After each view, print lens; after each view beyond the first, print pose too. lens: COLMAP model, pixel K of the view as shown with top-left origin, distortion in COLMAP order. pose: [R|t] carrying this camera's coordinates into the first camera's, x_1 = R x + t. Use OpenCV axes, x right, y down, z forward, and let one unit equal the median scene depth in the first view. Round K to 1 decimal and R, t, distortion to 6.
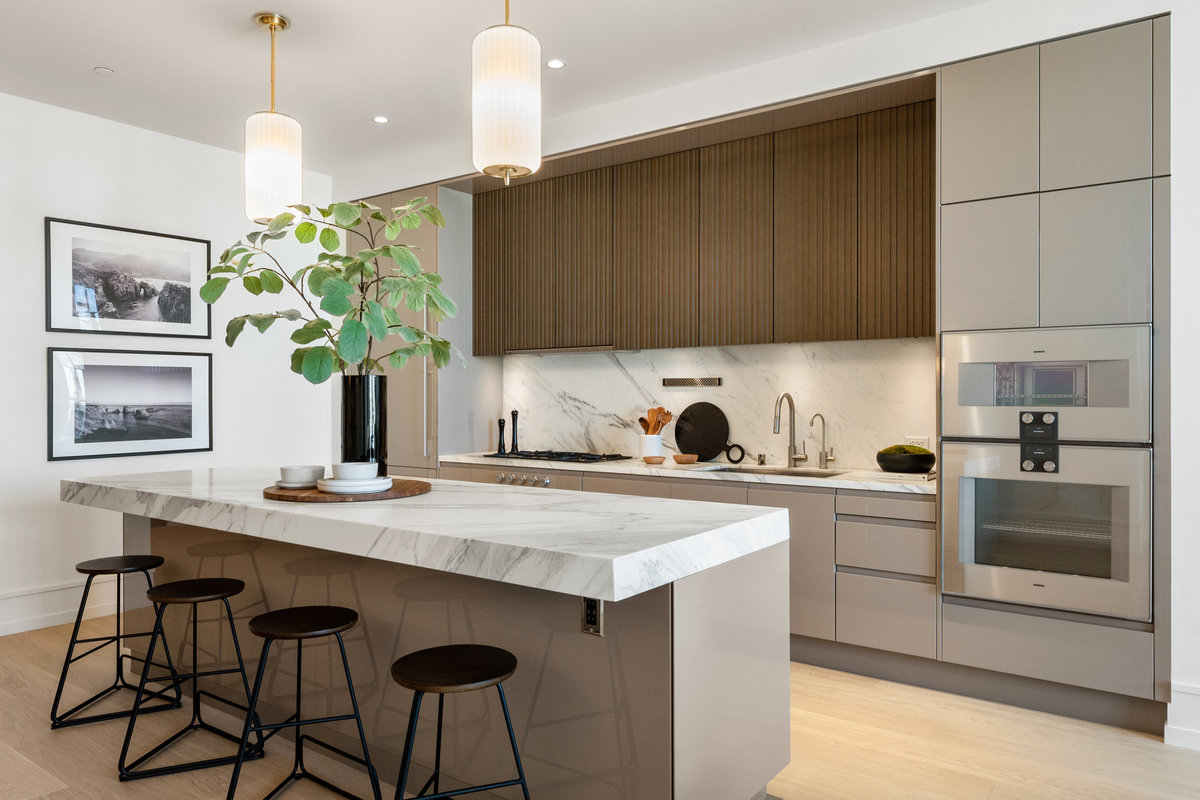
lens RADIAL K [[830.7, 0, 600.0], [0, 830.7, 400.0], [0, 0, 1]] dist [0.007787, 0.002819]
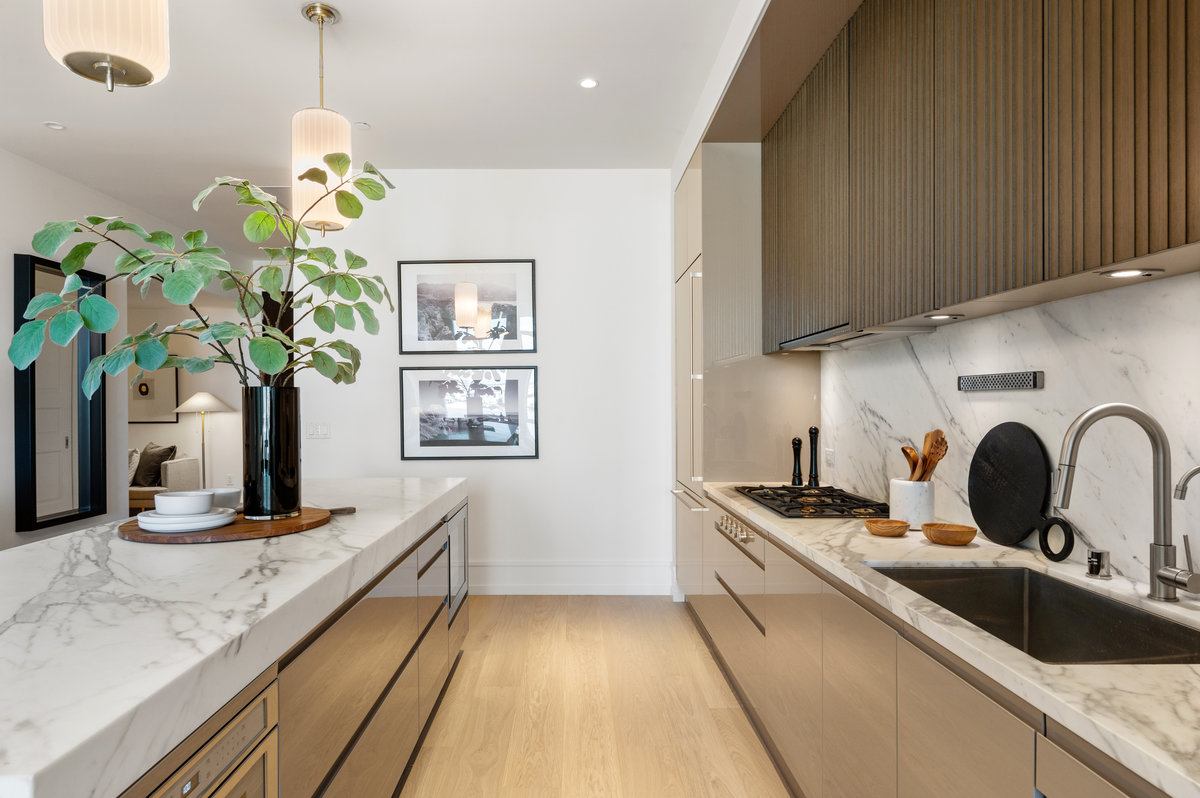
lens RADIAL K [[710.5, 0, 574.5], [0, 710.5, 406.6], [0, 0, 1]] dist [-0.002781, -0.001146]
pose [[0.593300, 0.002466, -0.804978, 0.314273], [-0.000656, 0.999996, 0.002579, -0.007881], [0.804981, -0.001002, 0.593300, 0.557248]]
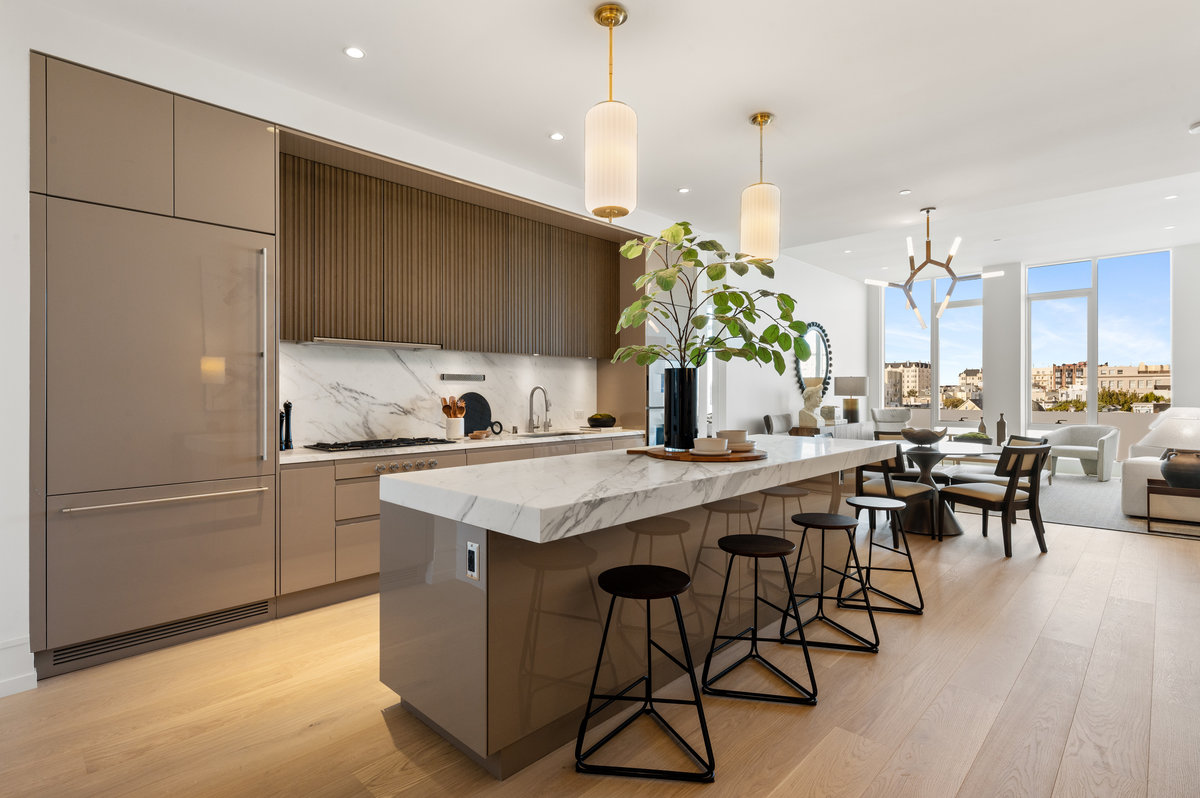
lens RADIAL K [[584.4, 0, 600.0], [0, 584.4, 399.0], [0, 0, 1]] dist [0.000247, 0.000044]
pose [[0.132543, -0.008748, 0.991139, -0.813266], [0.008061, 0.999938, 0.007747, 0.007902], [-0.991144, 0.006962, 0.132605, 0.681228]]
